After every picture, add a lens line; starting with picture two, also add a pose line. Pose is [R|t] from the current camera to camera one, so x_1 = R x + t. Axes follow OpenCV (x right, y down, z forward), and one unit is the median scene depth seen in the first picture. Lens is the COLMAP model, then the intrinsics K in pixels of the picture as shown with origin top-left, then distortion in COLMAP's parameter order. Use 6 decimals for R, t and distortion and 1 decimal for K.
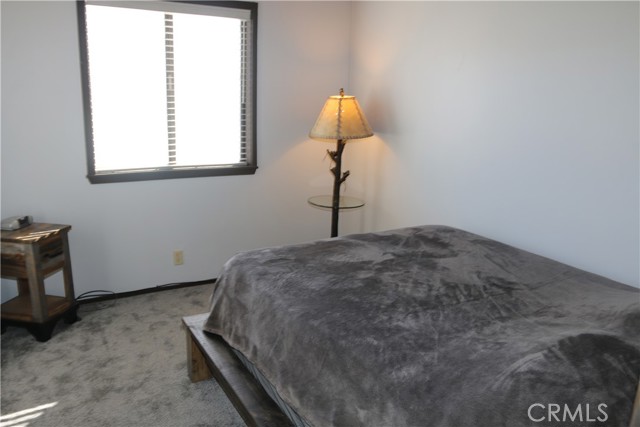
lens RADIAL K [[531.4, 0, 319.4], [0, 531.4, 213.8], [0, 0, 1]] dist [-0.061015, 0.011256]
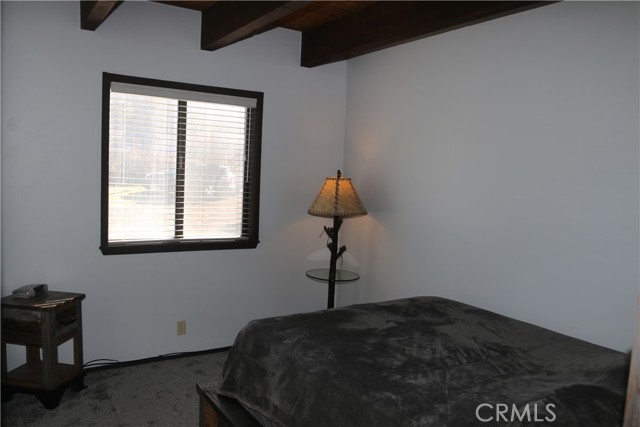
lens RADIAL K [[531.4, 0, 319.7], [0, 531.4, 212.9], [0, 0, 1]] dist [-0.061015, 0.011256]
pose [[0.998937, 0.011536, 0.044638, -0.065025], [-0.005034, 0.989692, -0.143122, 0.010366], [-0.045828, 0.142745, 0.988698, -0.095843]]
